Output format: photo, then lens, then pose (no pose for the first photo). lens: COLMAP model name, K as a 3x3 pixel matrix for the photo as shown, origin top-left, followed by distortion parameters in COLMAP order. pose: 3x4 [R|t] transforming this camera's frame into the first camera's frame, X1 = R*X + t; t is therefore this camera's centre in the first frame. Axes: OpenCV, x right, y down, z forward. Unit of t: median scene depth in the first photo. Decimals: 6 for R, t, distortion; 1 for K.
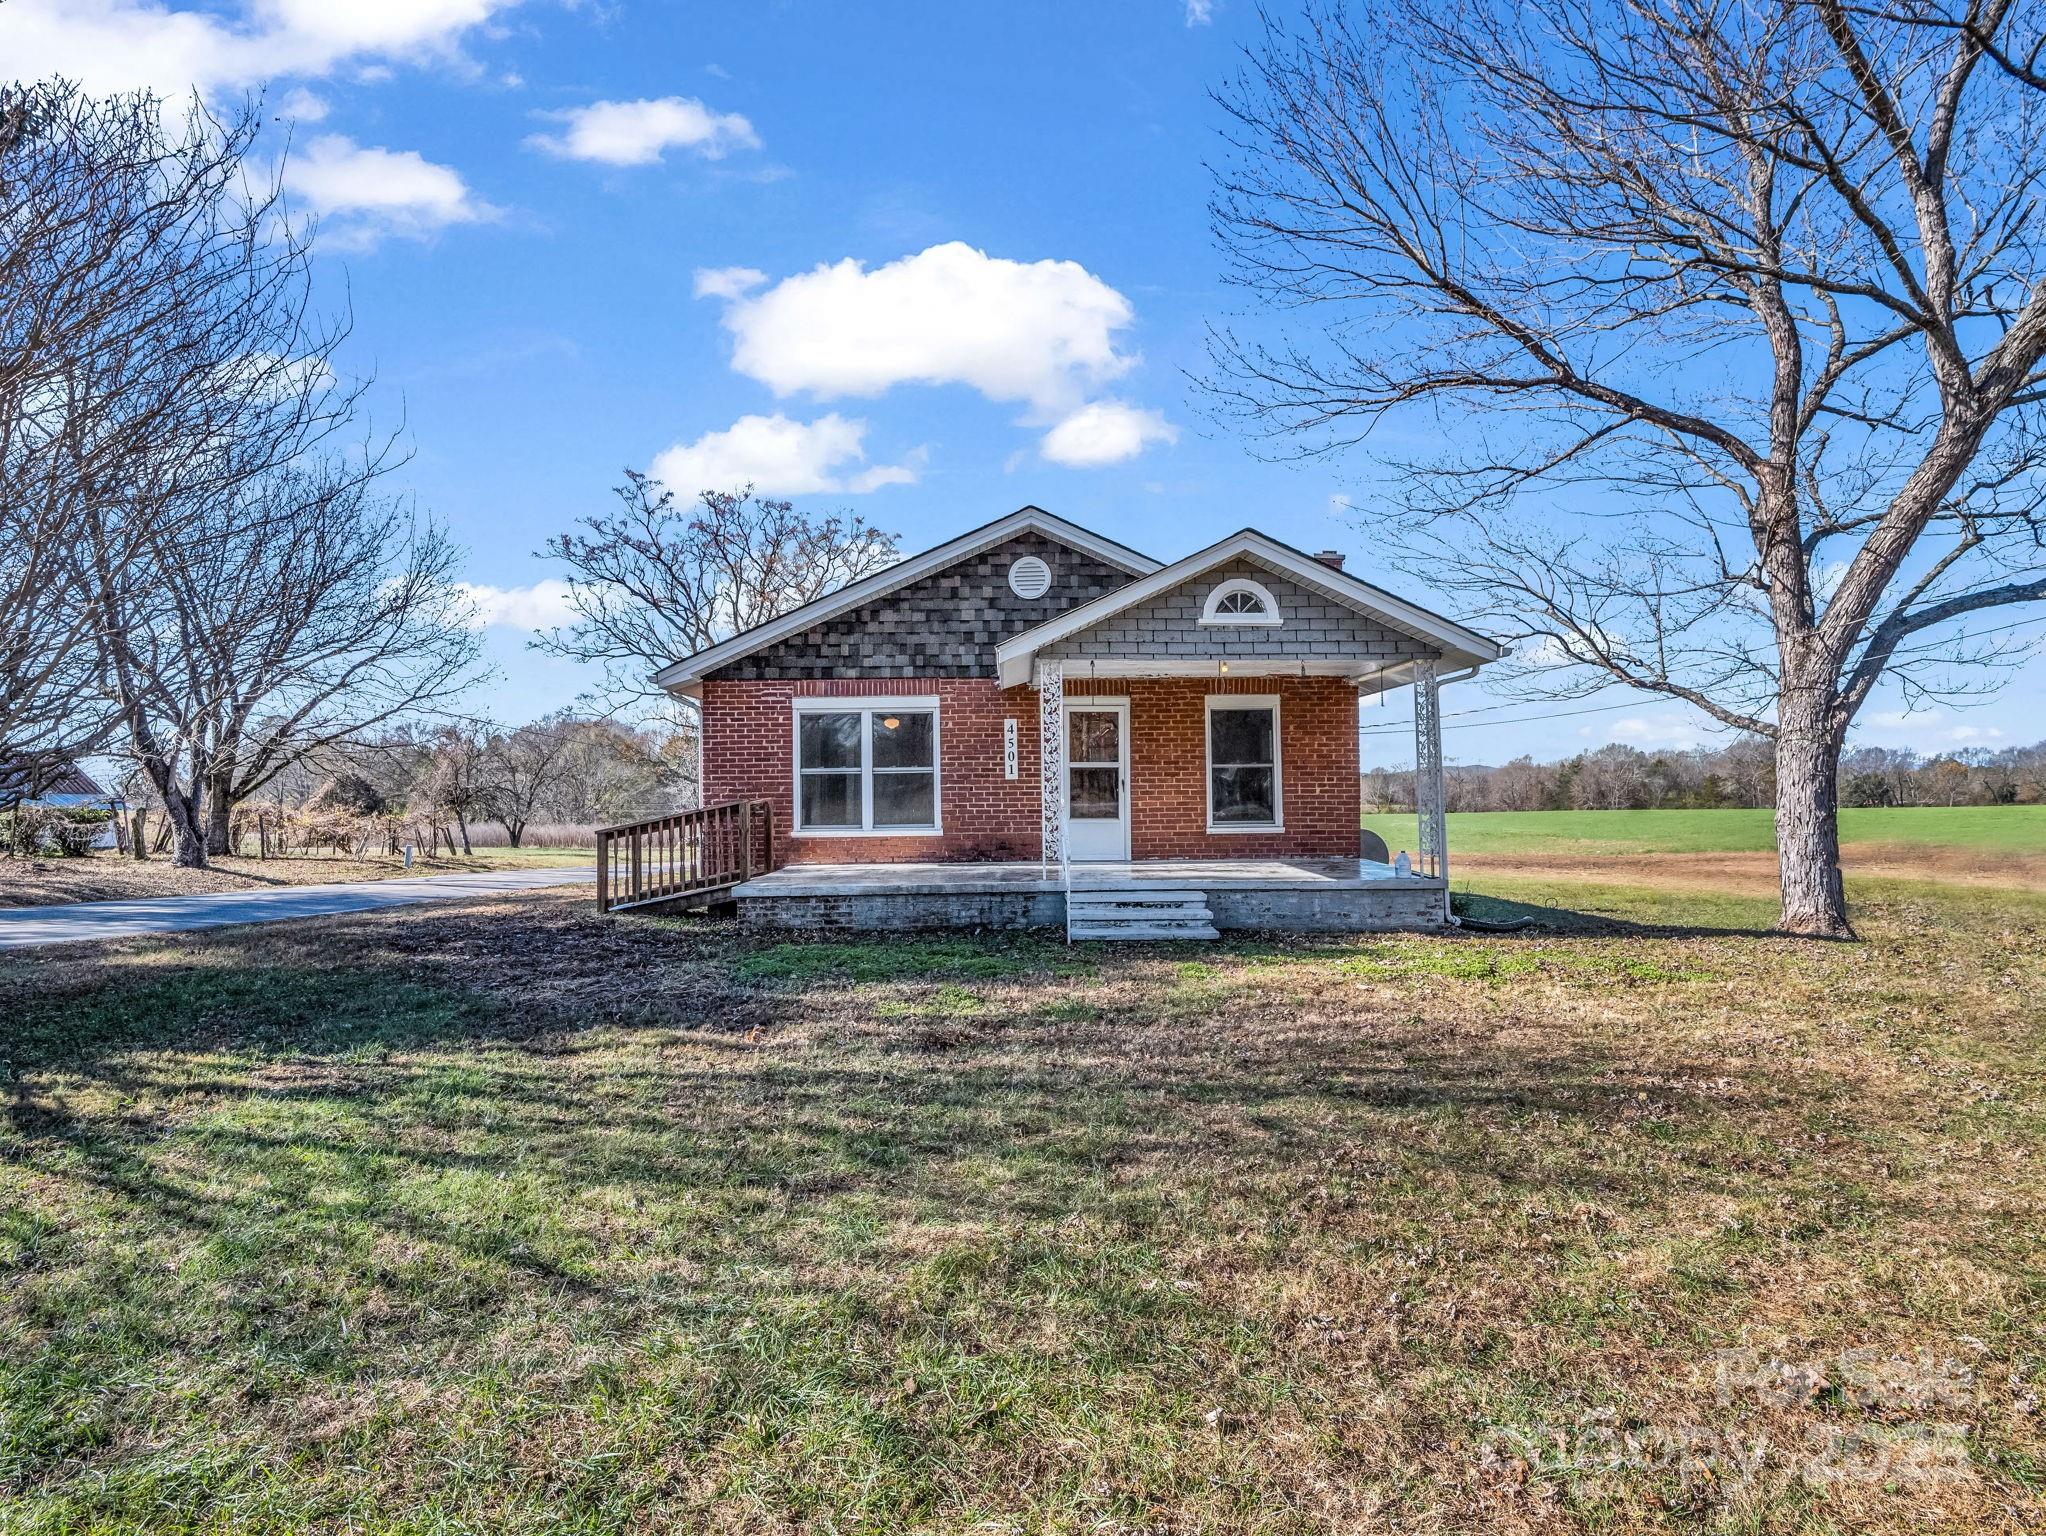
lens RADIAL K [[984.7, 0, 1035.7], [0, 984.7, 757.3], [0, 0, 1]] dist [-0.003329, -0.007074]
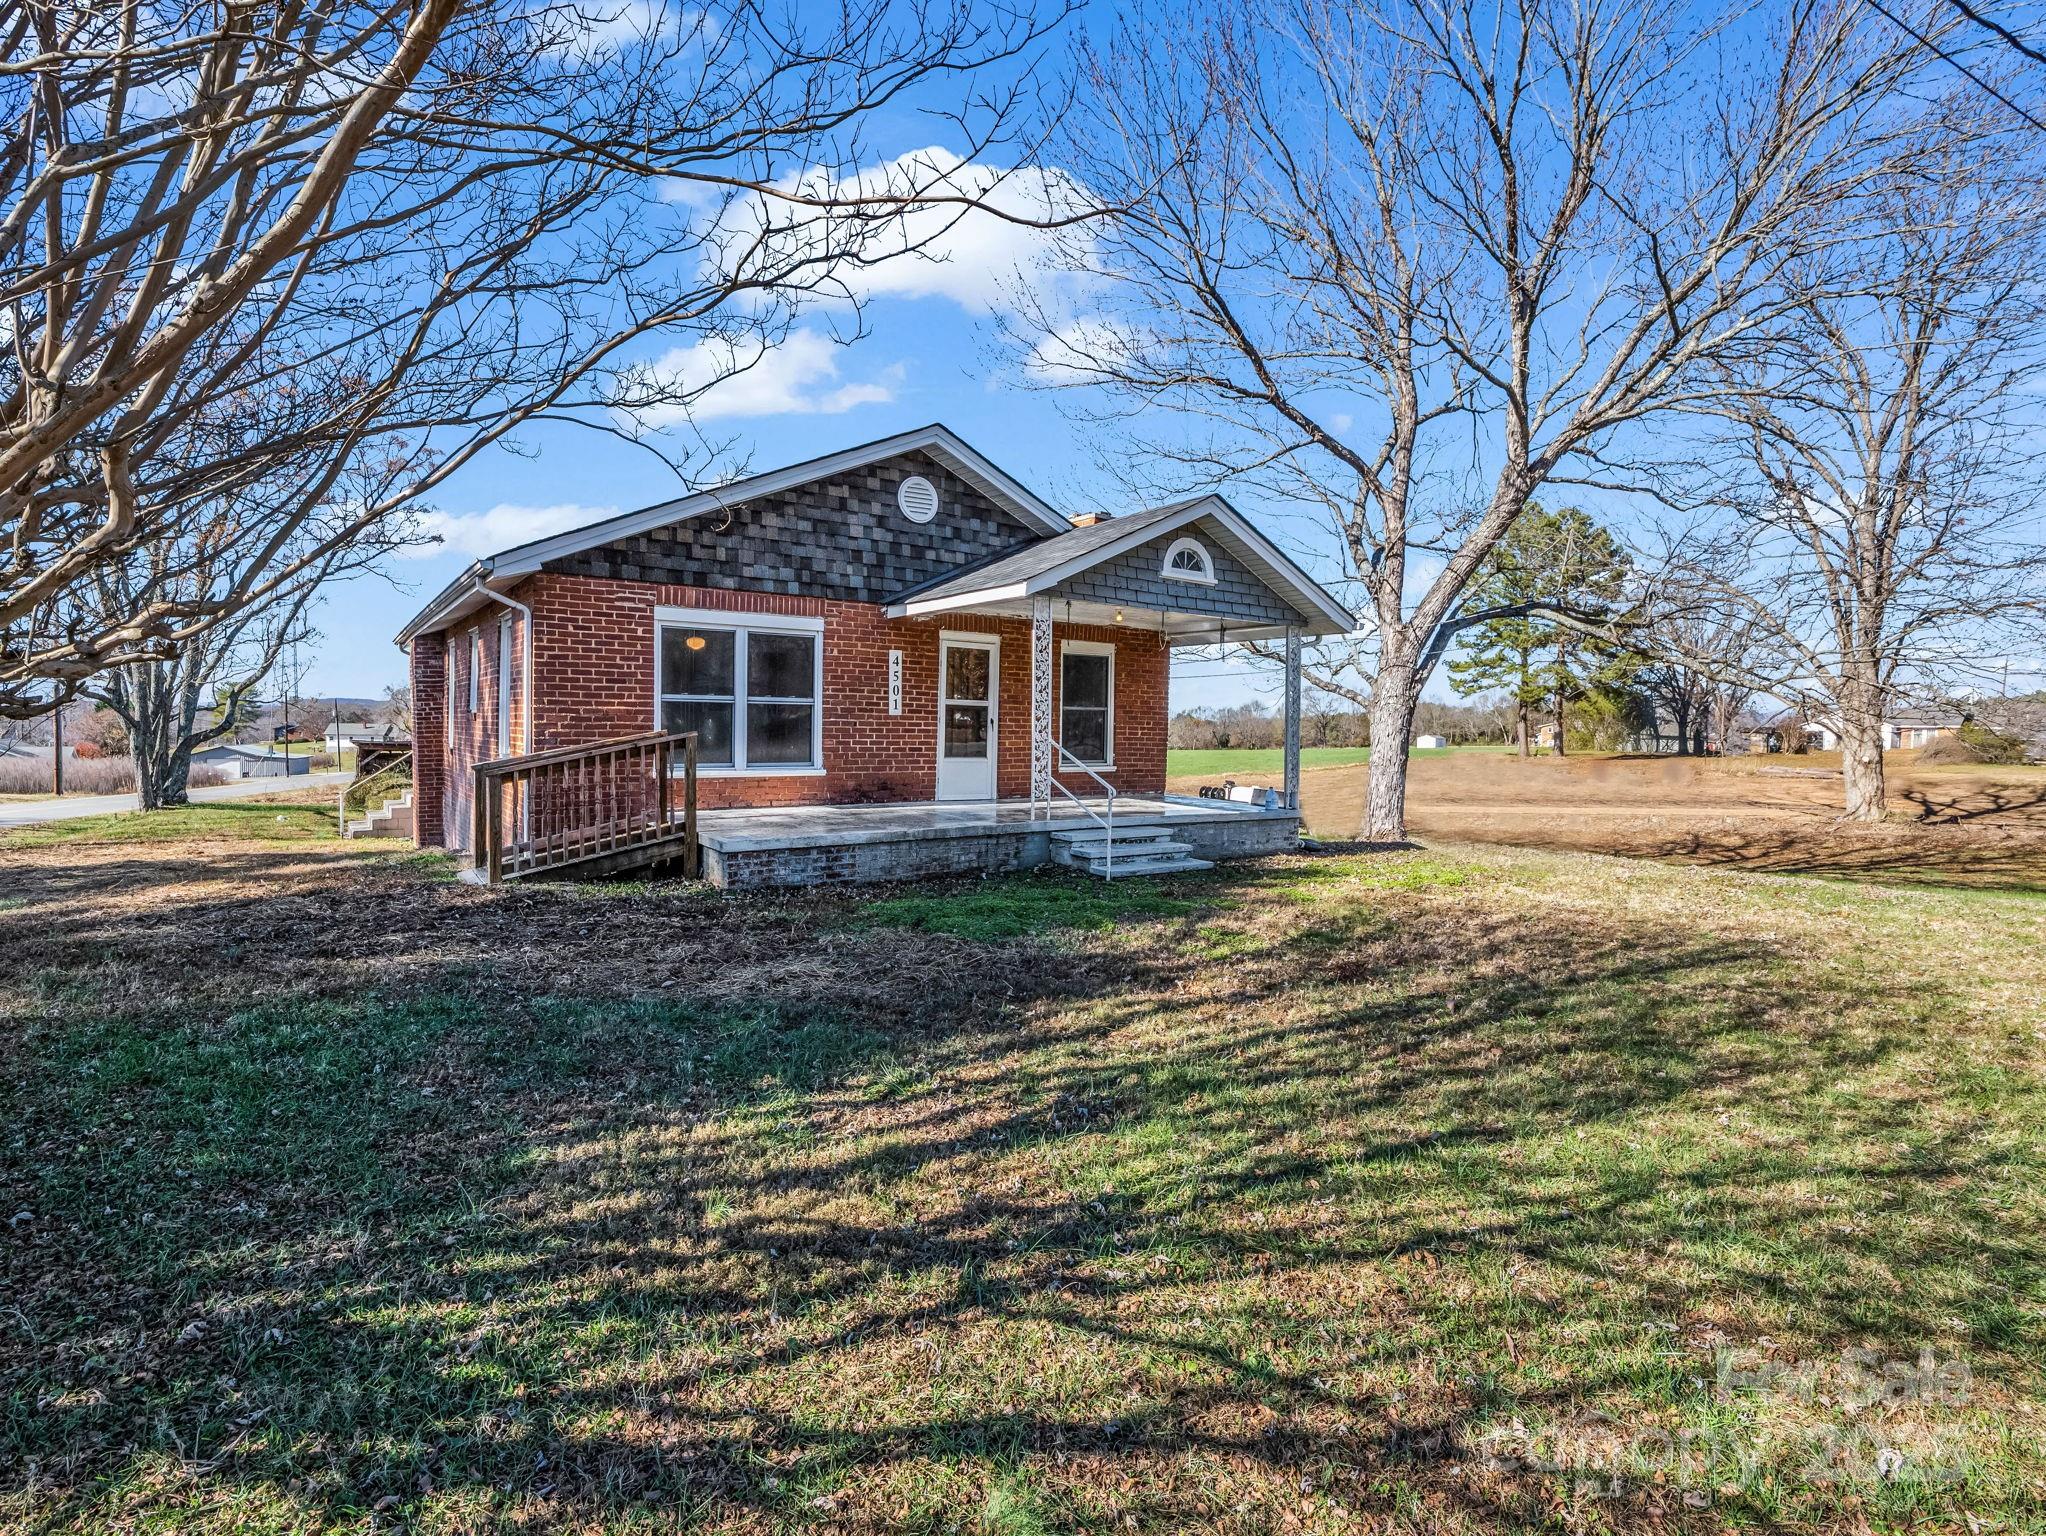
lens RADIAL K [[984.7, 0, 1022.3], [0, 984.7, 753.6], [0, 0, 1]] dist [-0.003329, -0.007074]
pose [[0.829543, 0.008264, 0.558381, -0.445092], [-0.042599, 0.997913, 0.048518, 0.008470], [-0.556815, -0.064034, 0.828164, 0.156259]]
